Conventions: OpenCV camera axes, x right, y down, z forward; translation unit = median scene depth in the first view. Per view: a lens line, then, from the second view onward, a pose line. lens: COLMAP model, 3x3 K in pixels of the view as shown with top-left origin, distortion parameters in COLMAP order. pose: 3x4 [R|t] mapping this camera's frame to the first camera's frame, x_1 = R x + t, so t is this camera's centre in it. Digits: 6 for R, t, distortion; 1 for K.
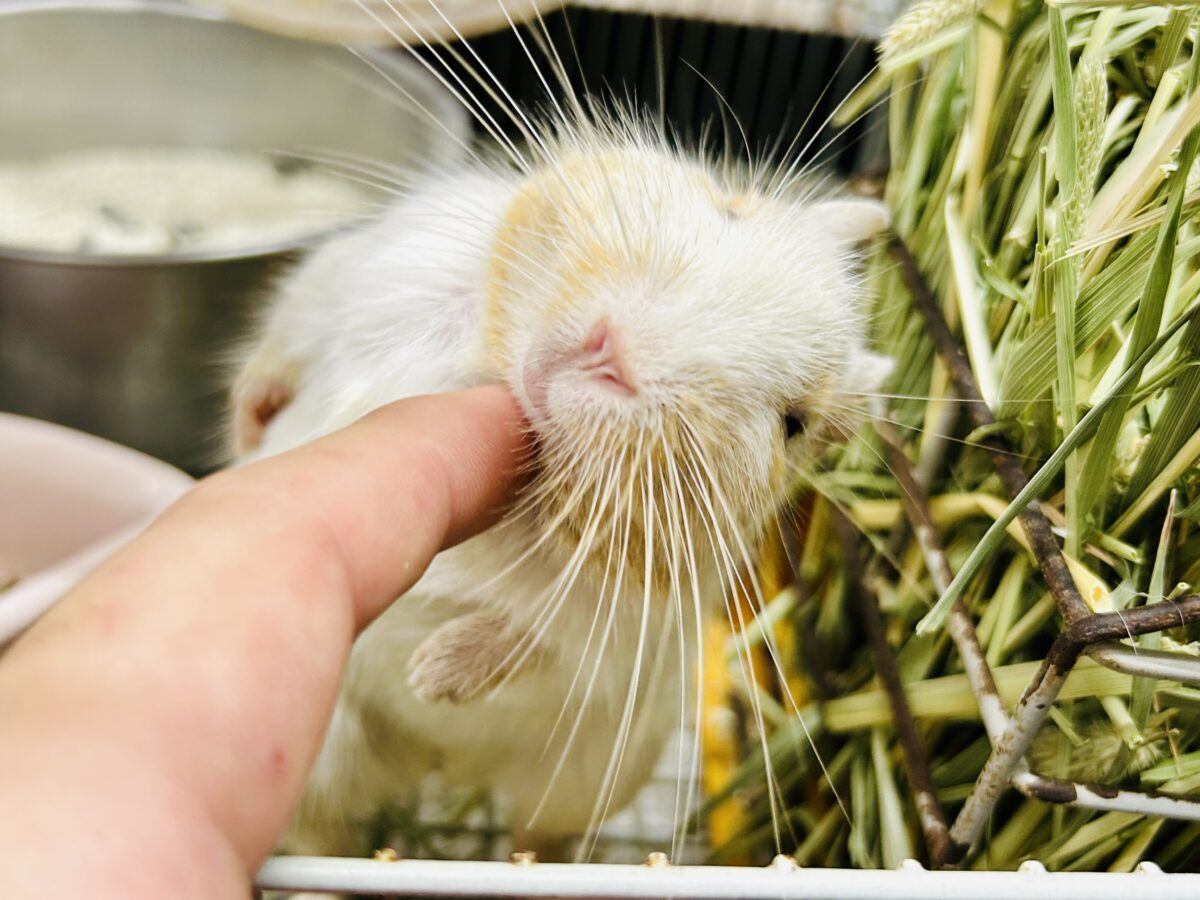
lens RADIAL K [[1298.1, 0, 602.1], [0, 1298.1, 399.9], [0, 0, 1]] dist [0.145796, -0.410948]
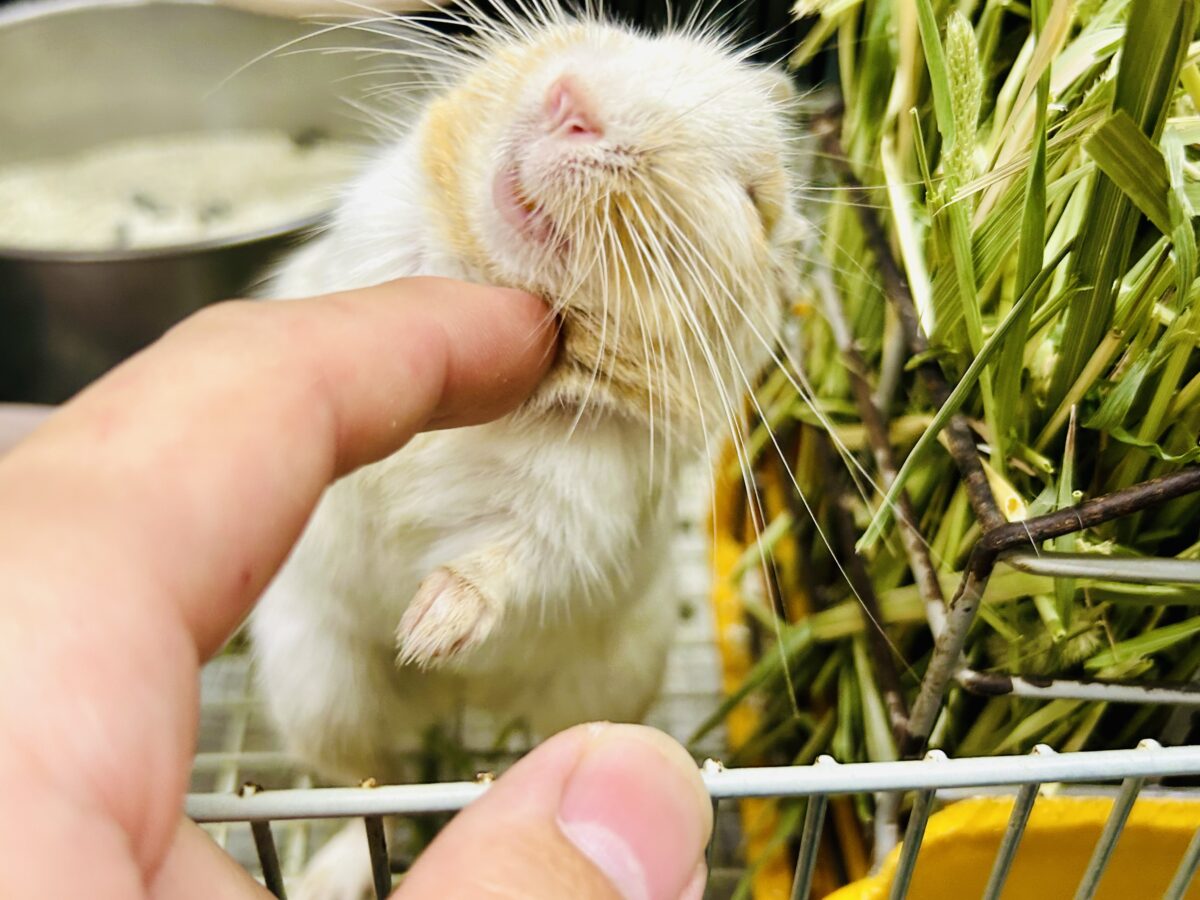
lens RADIAL K [[1298.1, 0, 602.1], [0, 1298.1, 399.9], [0, 0, 1]] dist [0.145796, -0.410948]
pose [[0.994749, -0.085219, -0.056682, 0.098205], [0.088415, 0.994480, 0.056506, -0.029090], [0.051553, -0.061221, 0.996792, -0.095776]]
